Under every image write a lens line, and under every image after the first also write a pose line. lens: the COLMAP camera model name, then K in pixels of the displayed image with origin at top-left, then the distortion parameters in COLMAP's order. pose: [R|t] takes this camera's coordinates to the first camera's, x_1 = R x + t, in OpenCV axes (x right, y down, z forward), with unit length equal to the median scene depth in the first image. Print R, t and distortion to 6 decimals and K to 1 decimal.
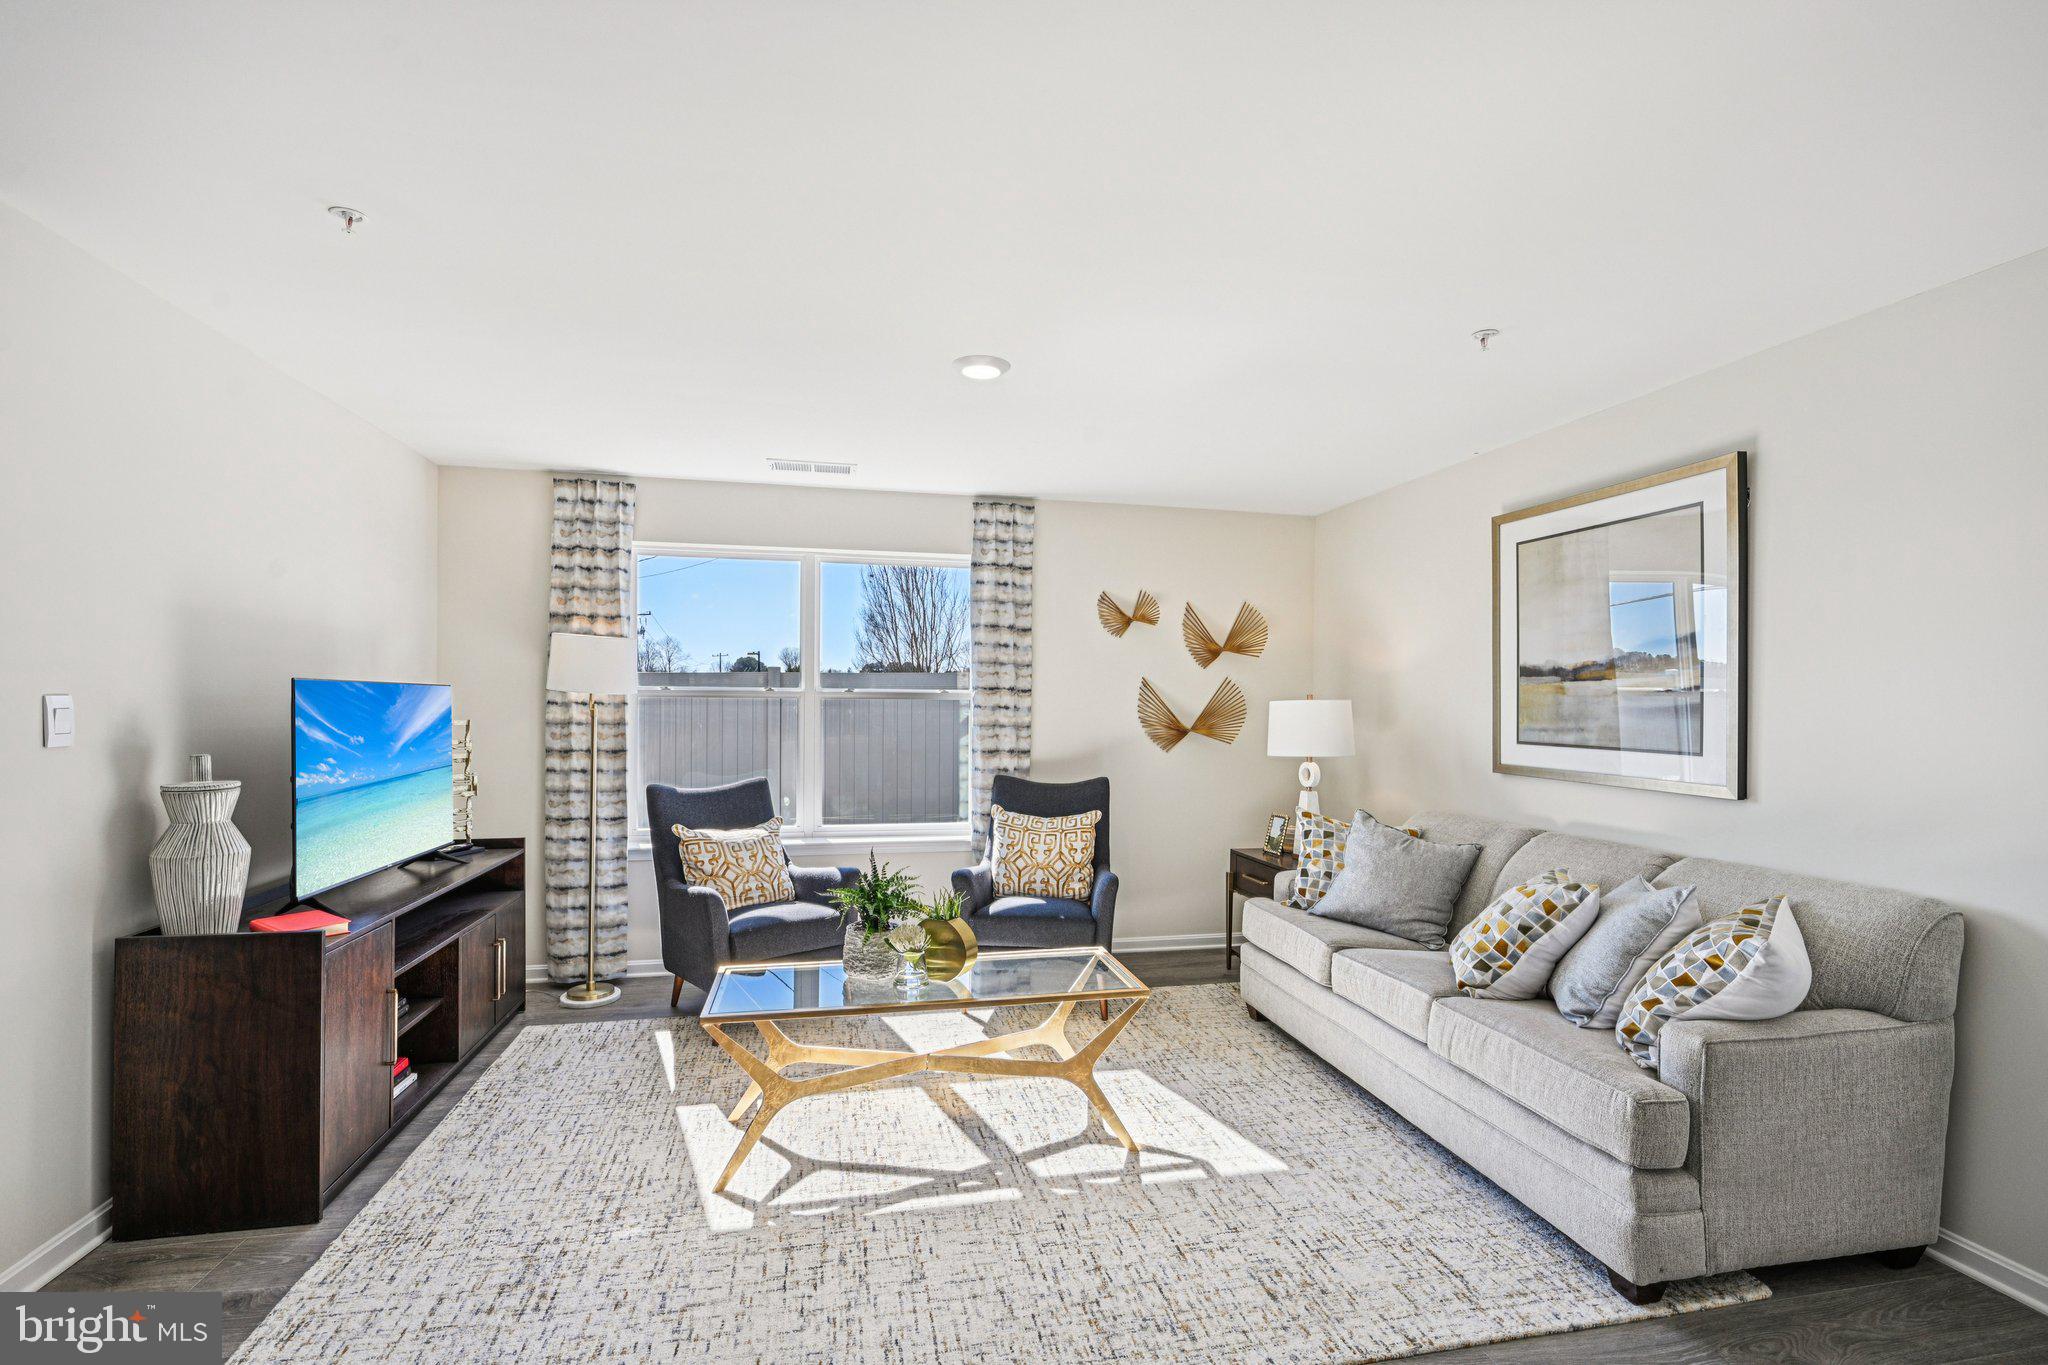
lens RADIAL K [[922.1, 0, 1025.2], [0, 922.1, 708.6], [0, 0, 1]] dist [0.000769, -0.000137]
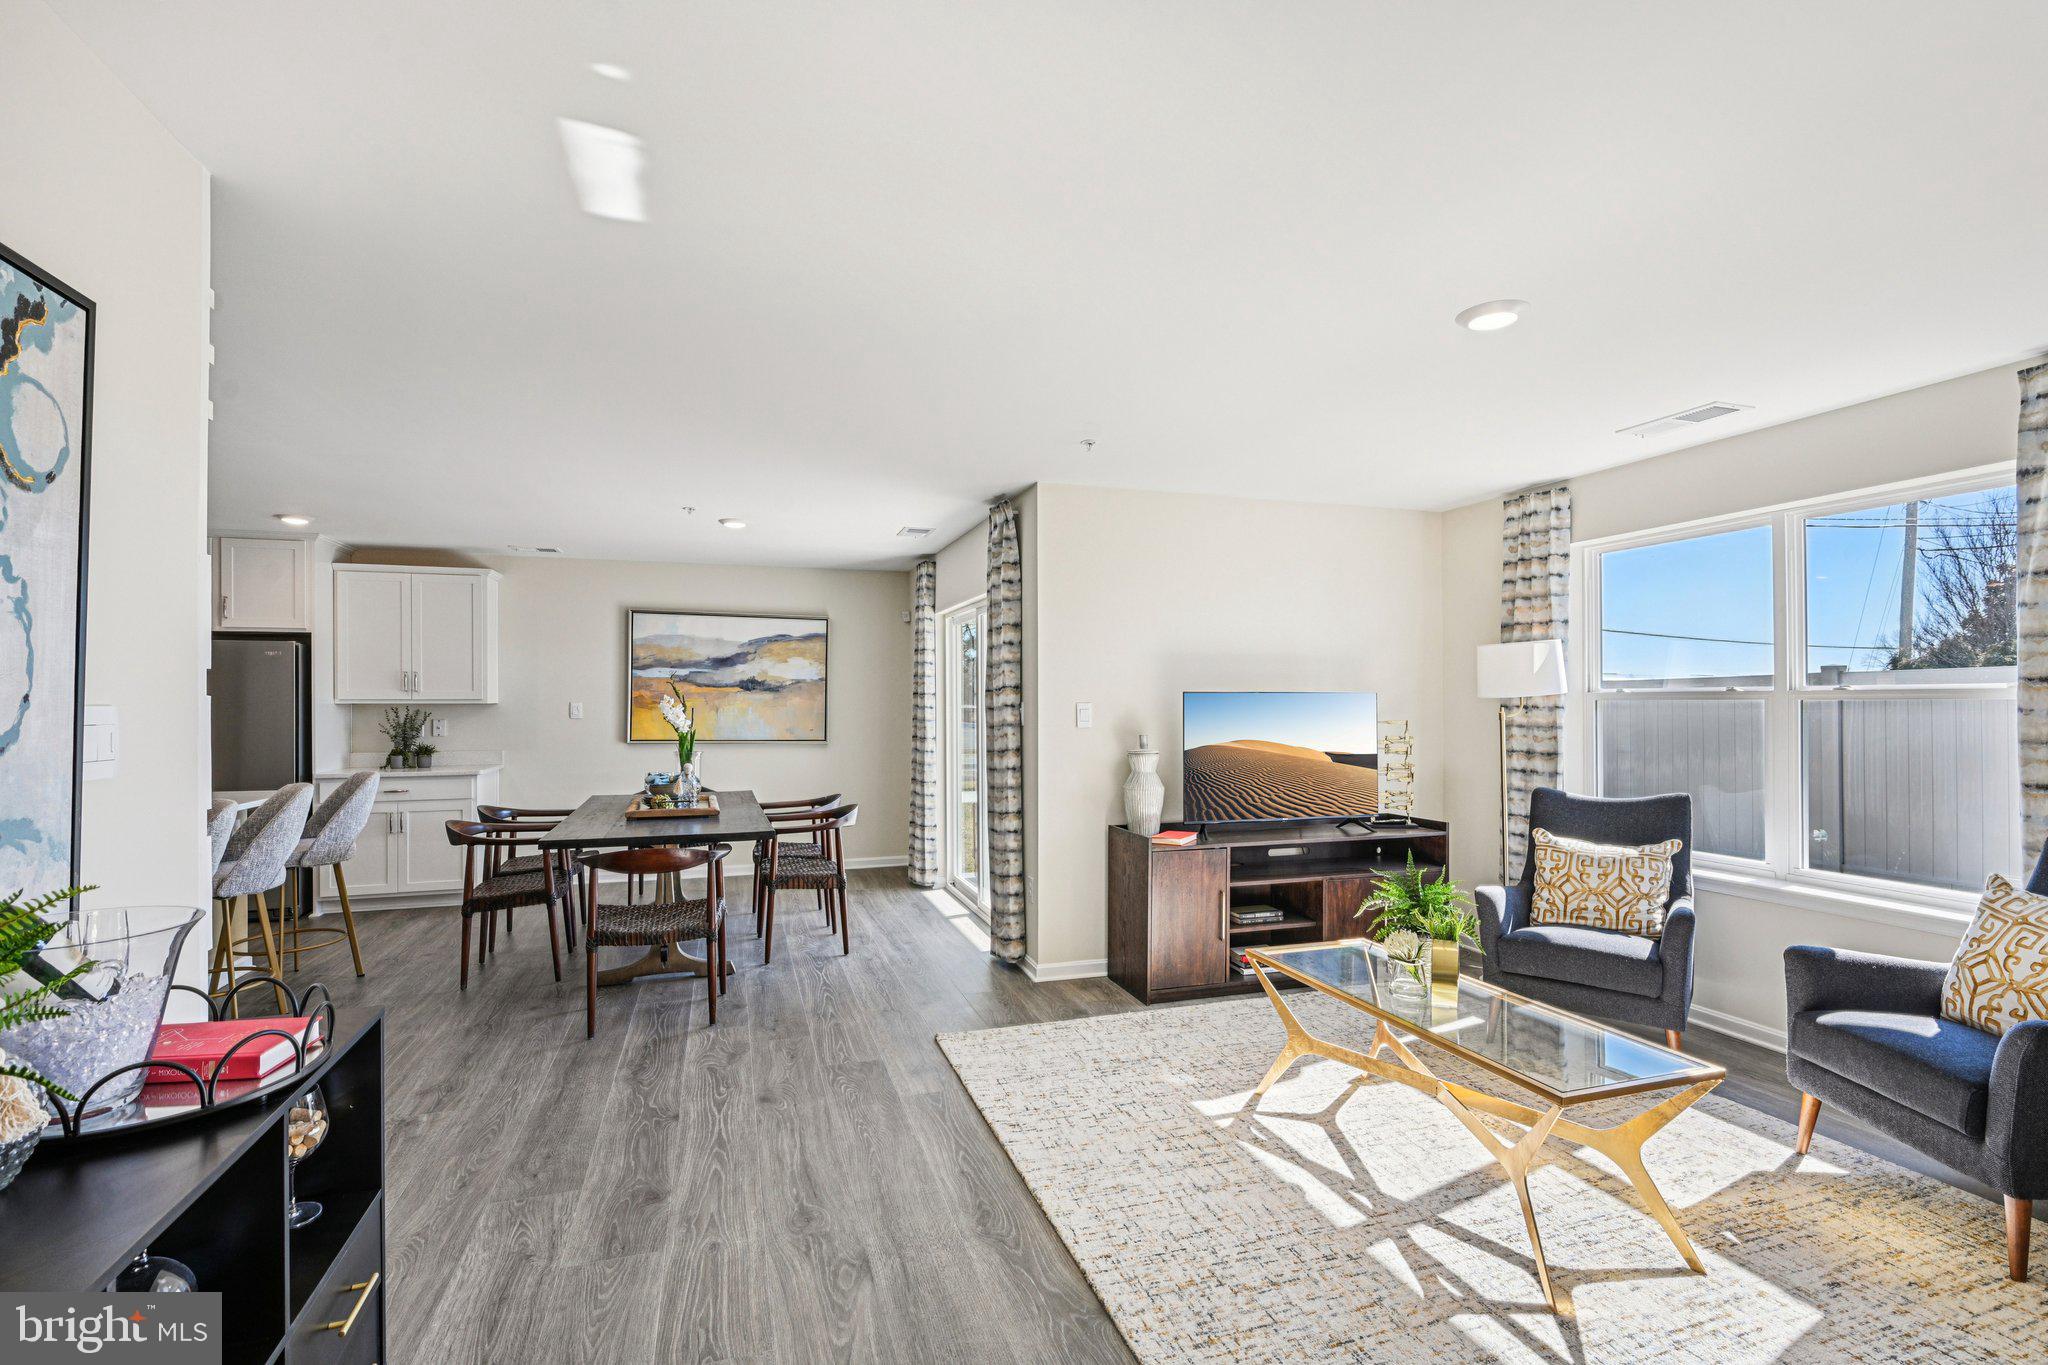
lens RADIAL K [[922.1, 0, 1020.7], [0, 922.1, 700.4], [0, 0, 1]] dist [0.000769, -0.000137]
pose [[0.099692, -0.010601, -0.994962, 0.553664], [-0.005379, 0.999923, -0.011193, 0.002045], [0.995004, 0.006467, 0.099627, 0.341884]]
